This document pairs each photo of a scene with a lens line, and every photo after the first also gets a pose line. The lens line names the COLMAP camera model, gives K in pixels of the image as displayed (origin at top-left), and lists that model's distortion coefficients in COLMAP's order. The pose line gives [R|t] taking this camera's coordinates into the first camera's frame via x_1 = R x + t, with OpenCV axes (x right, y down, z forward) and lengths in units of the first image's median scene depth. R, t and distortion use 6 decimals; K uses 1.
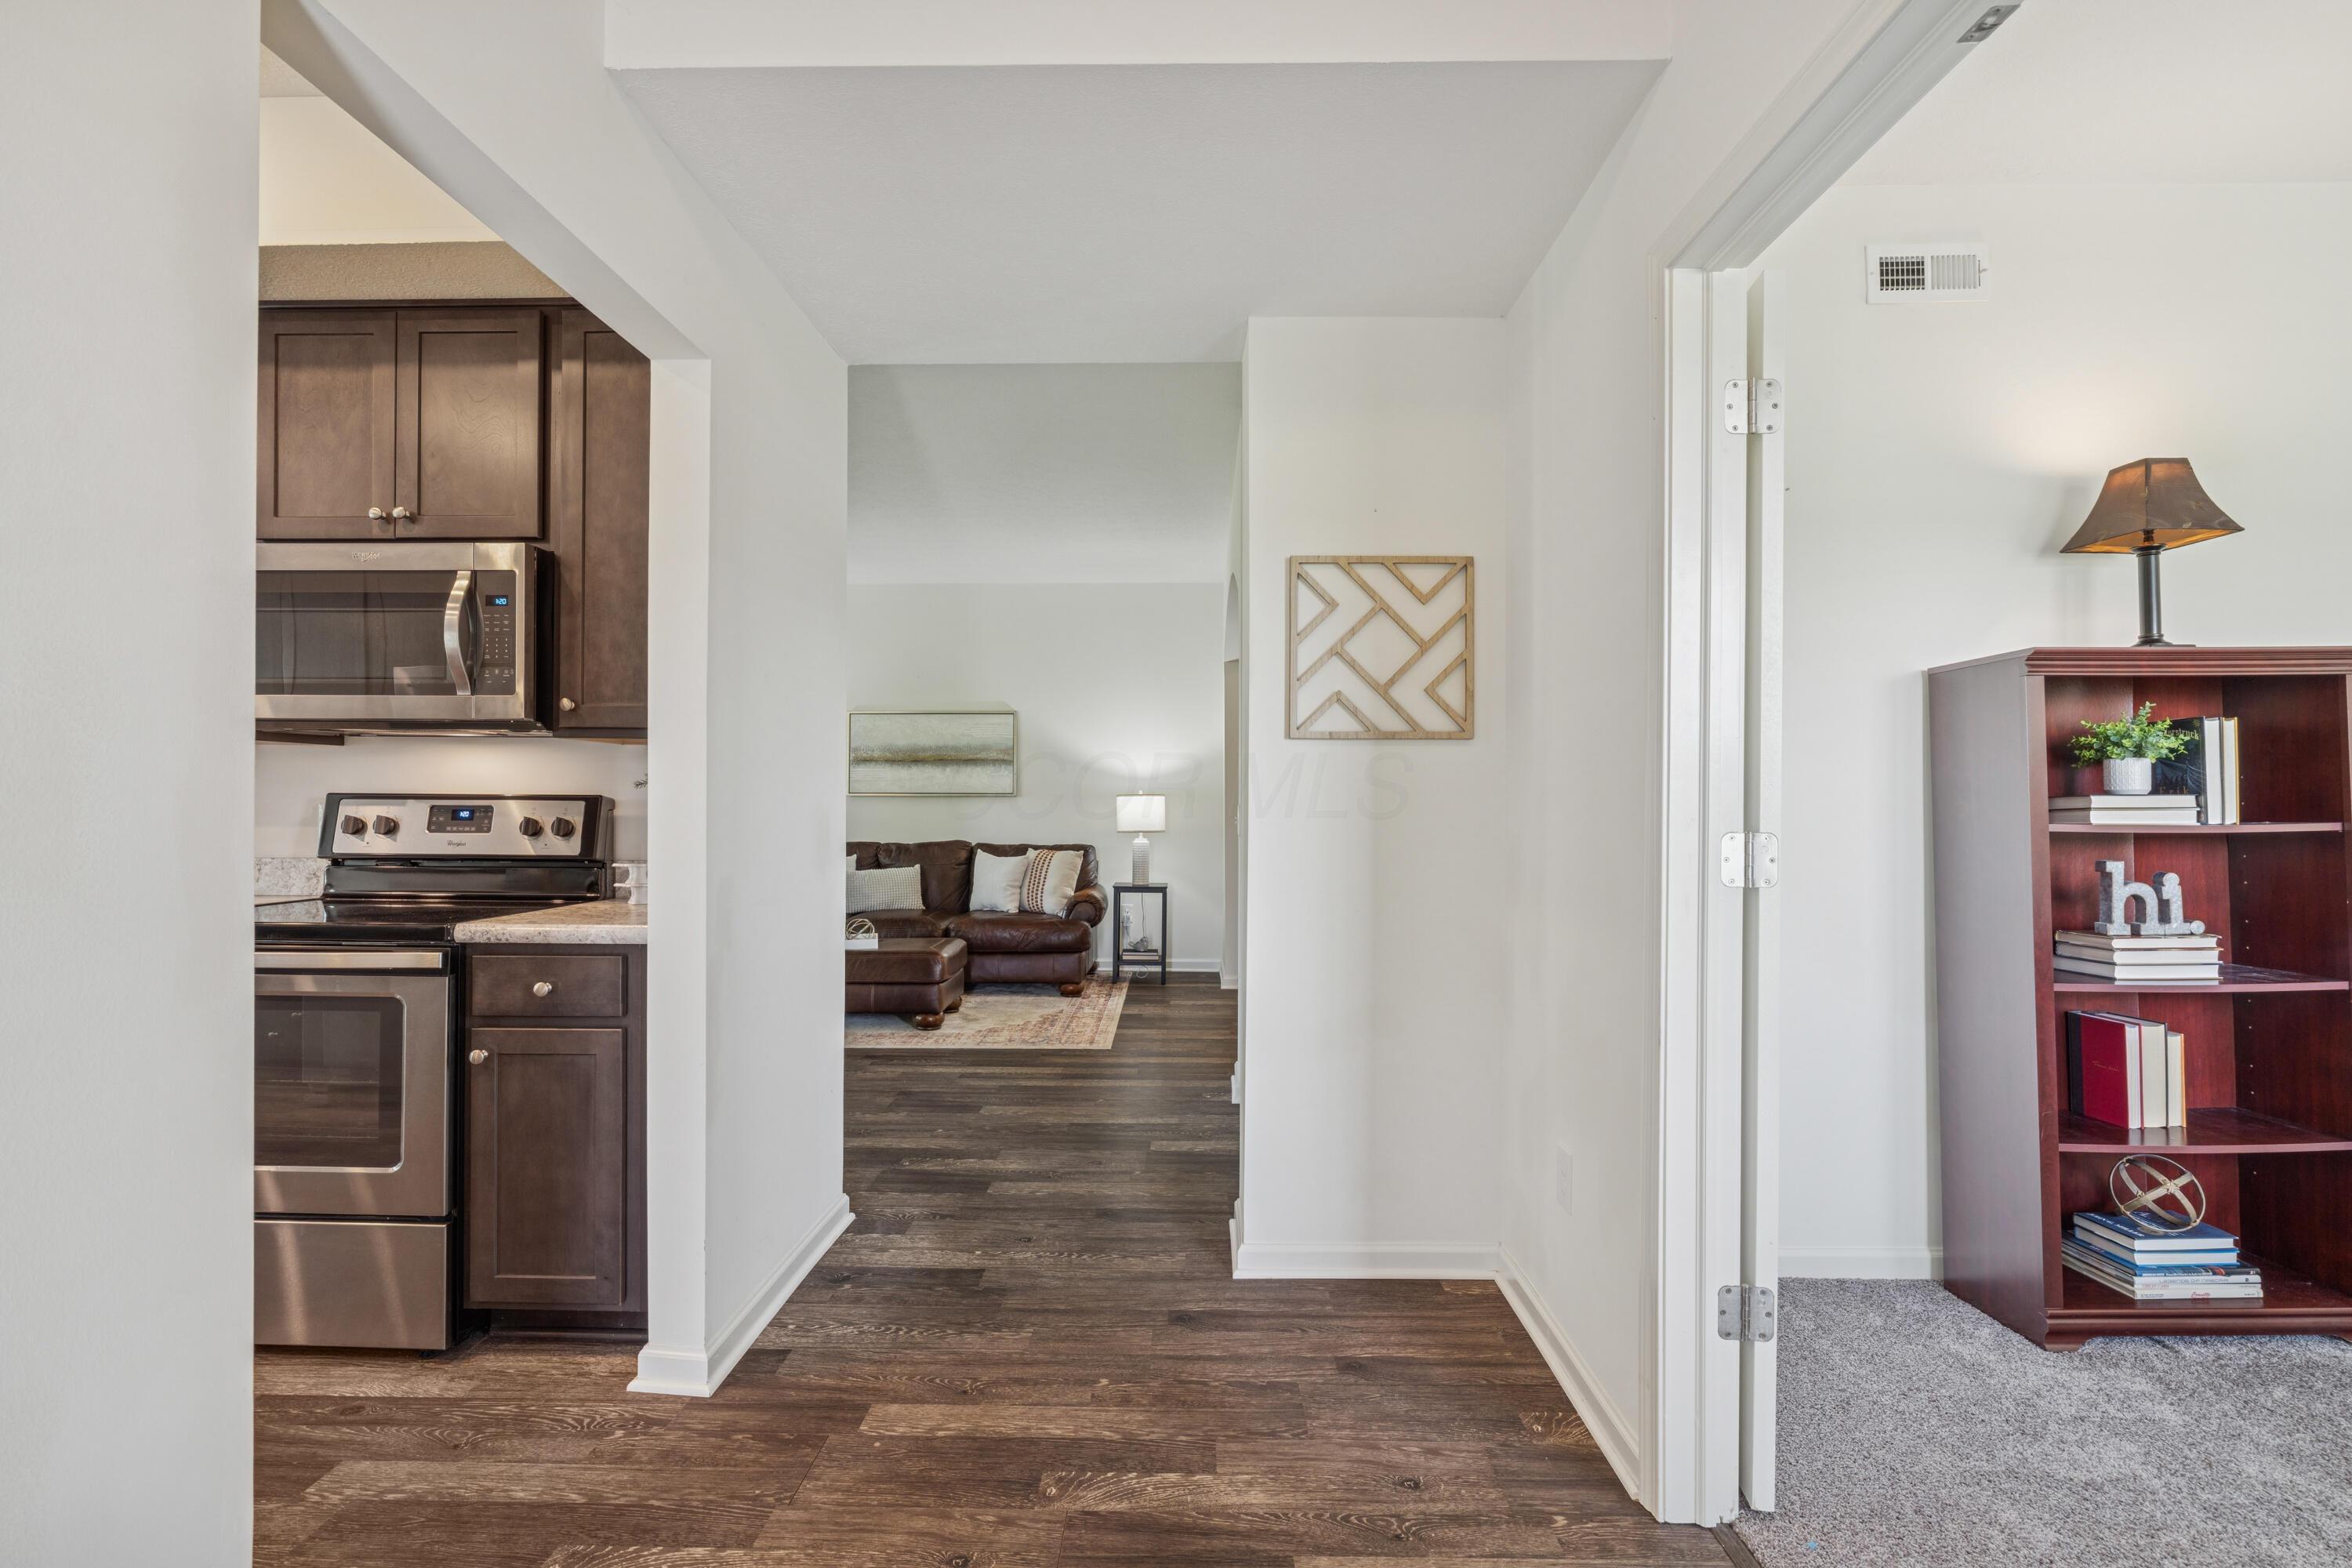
lens RADIAL K [[1067.2, 0, 1165.1], [0, 1067.2, 787.1], [0, 0, 1]] dist [-0.005295, -0.000543]
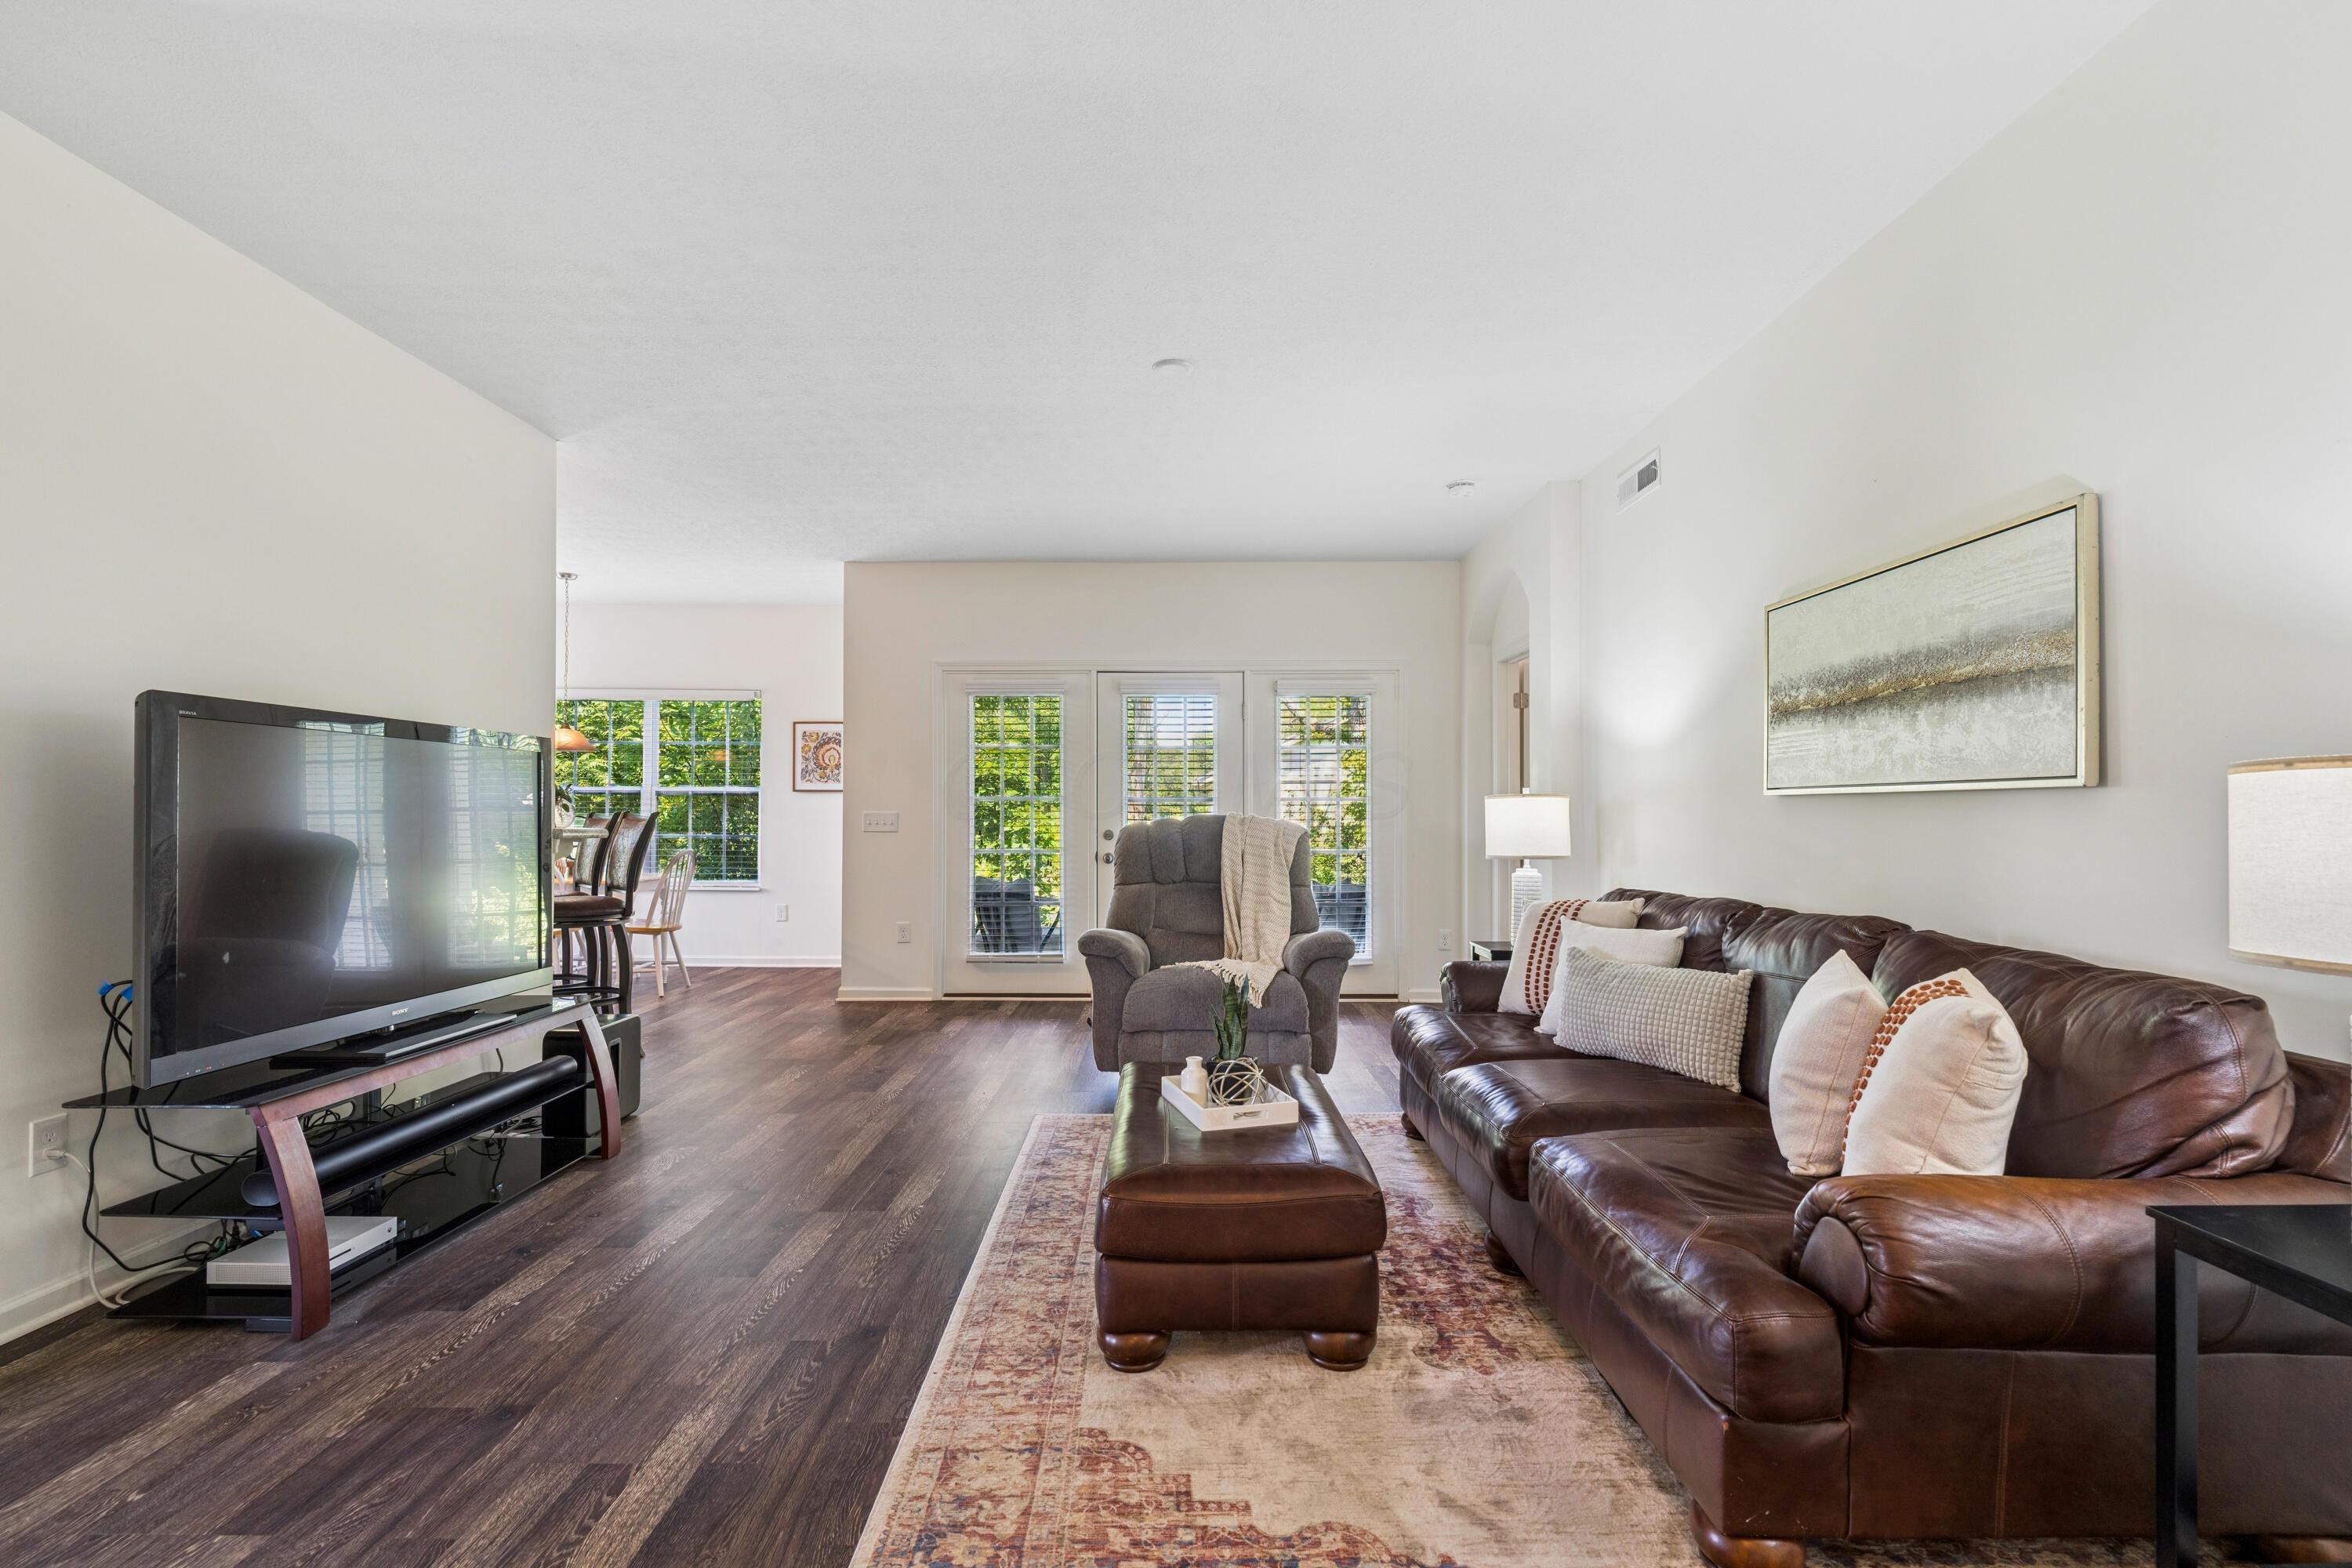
lens RADIAL K [[1067.2, 0, 1165.5], [0, 1067.2, 789.9], [0, 0, 1]] dist [-0.005295, -0.000543]
pose [[0.015148, -0.025482, -0.999561, 0.458828], [0.022646, 0.999428, -0.025135, 0.036064], [0.999629, -0.022255, 0.015716, 2.342067]]
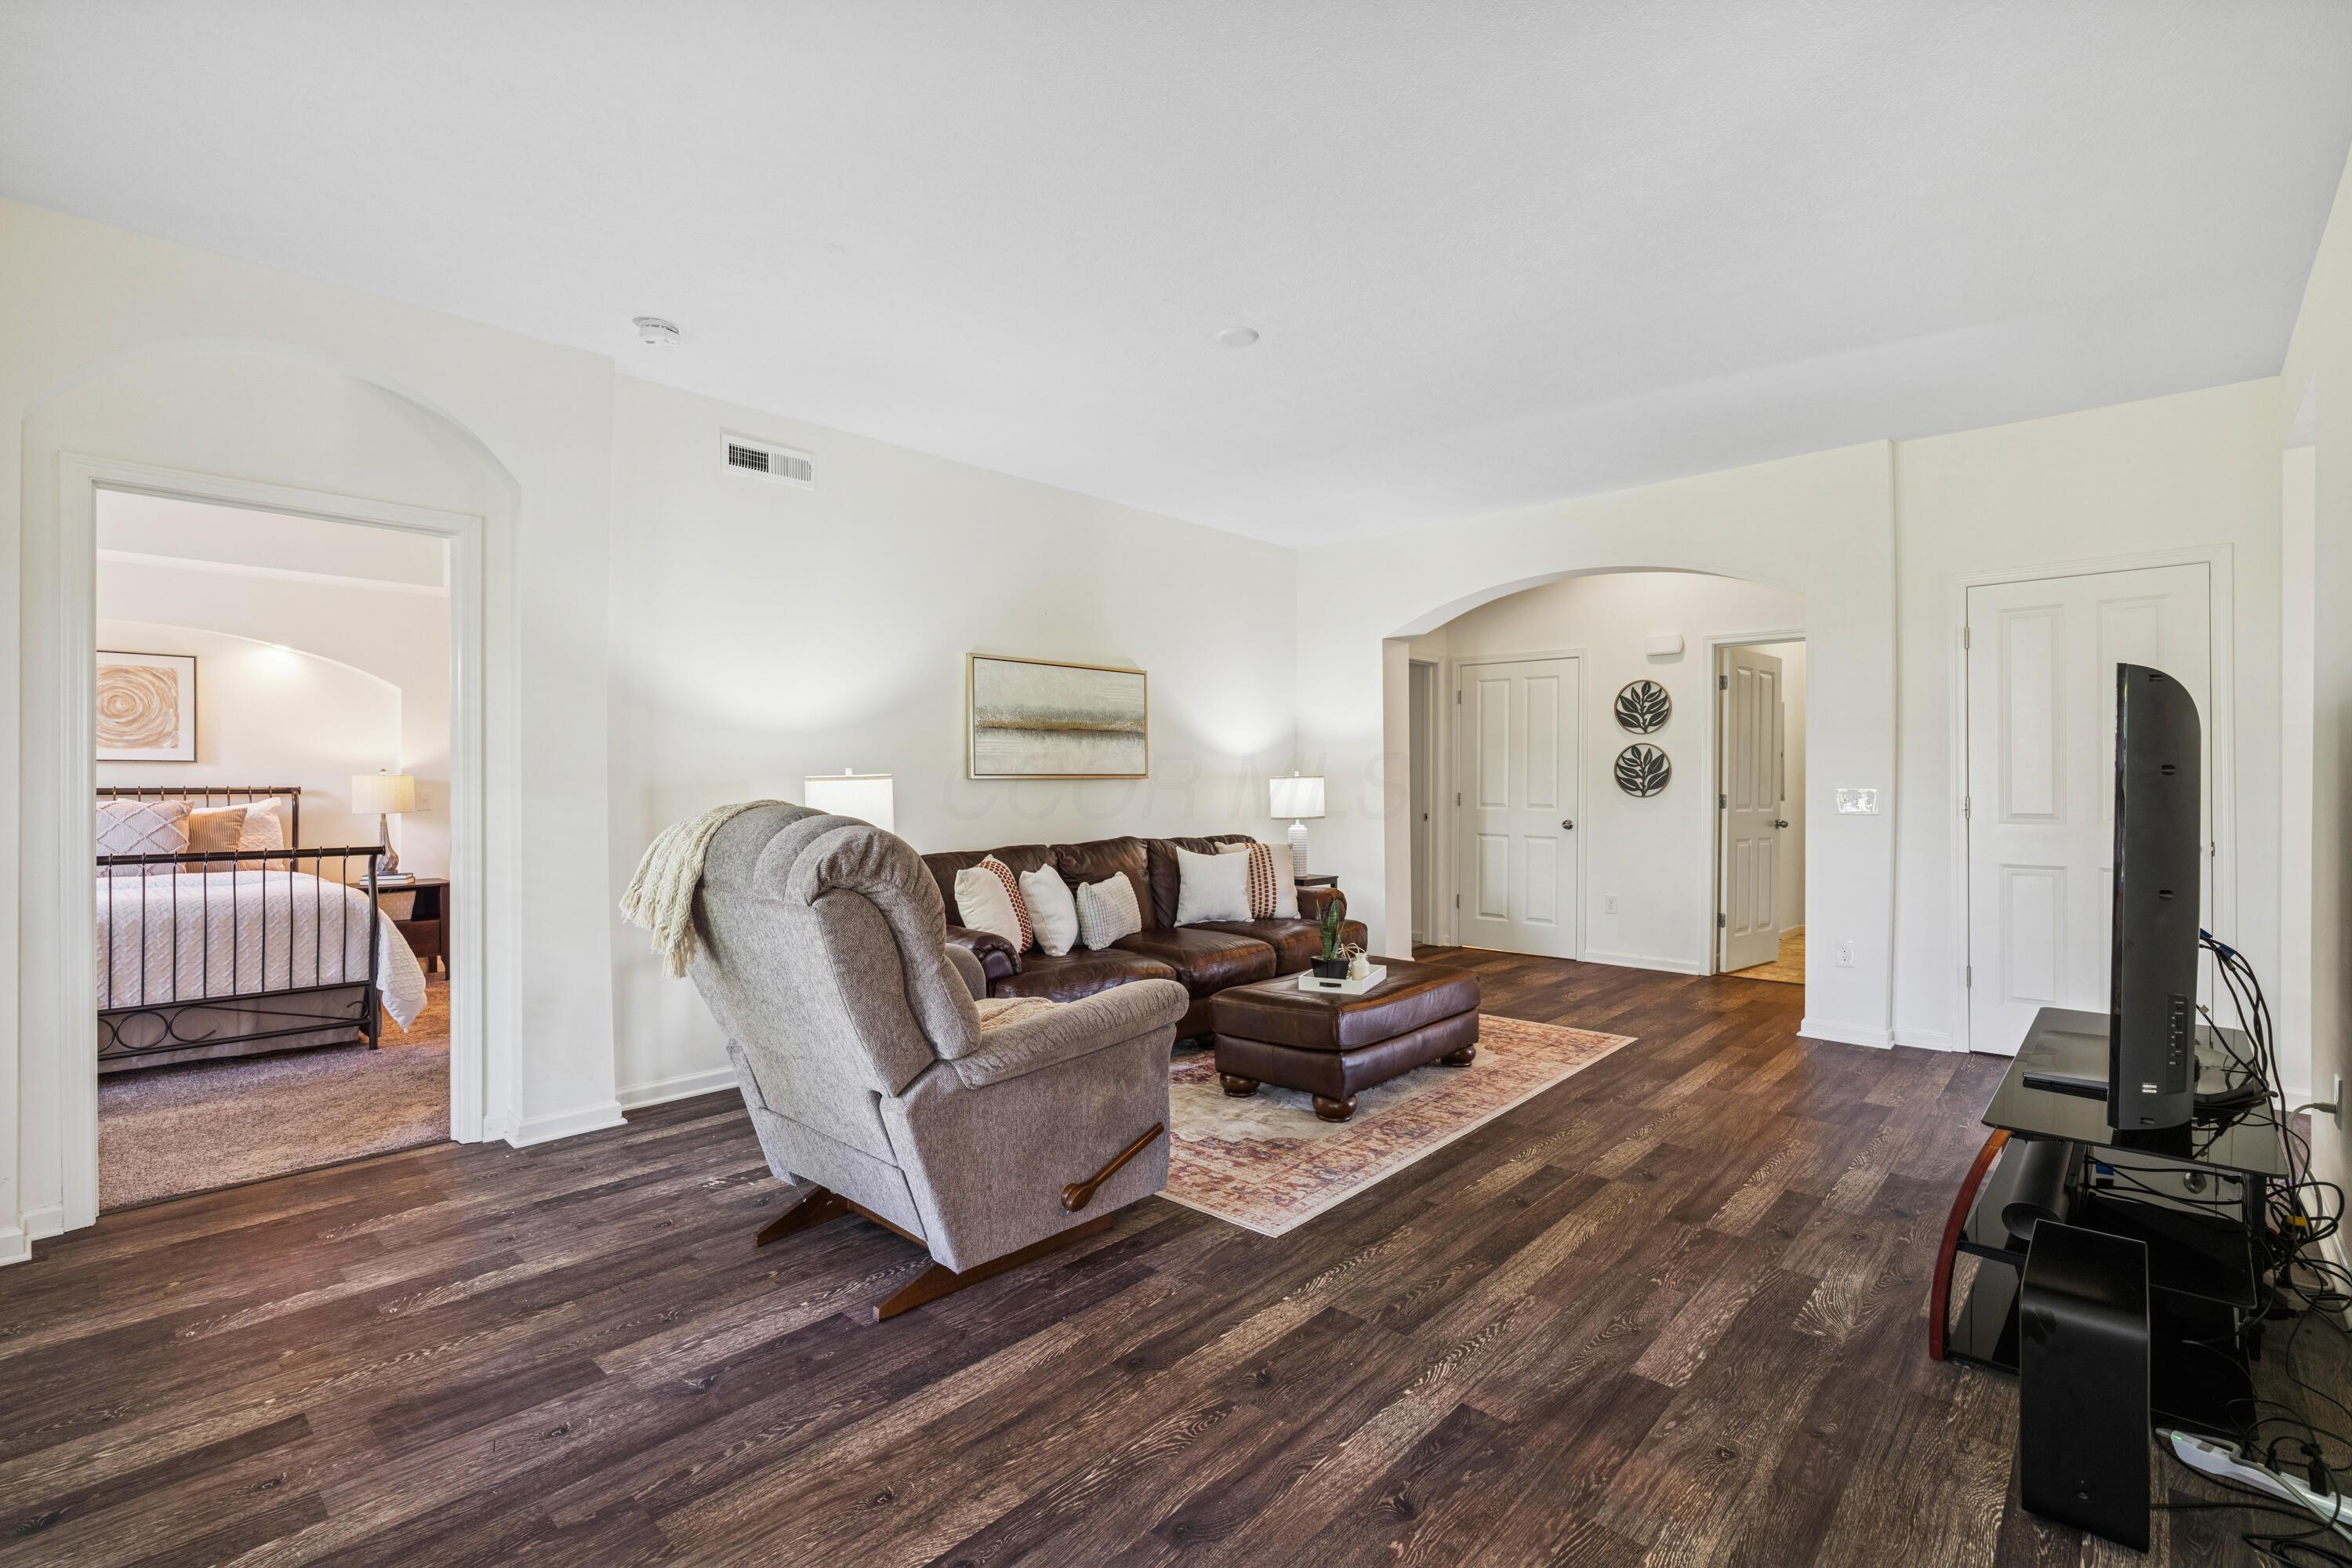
lens RADIAL K [[1067.2, 0, 1182.9], [0, 1067.2, 782.1], [0, 0, 1]] dist [-0.005295, -0.000543]
pose [[0.651678, -0.006275, 0.758470, -2.283026], [-0.011874, 0.999759, 0.018473, -0.011428], [-0.758403, -0.021044, 0.651446, 1.454307]]
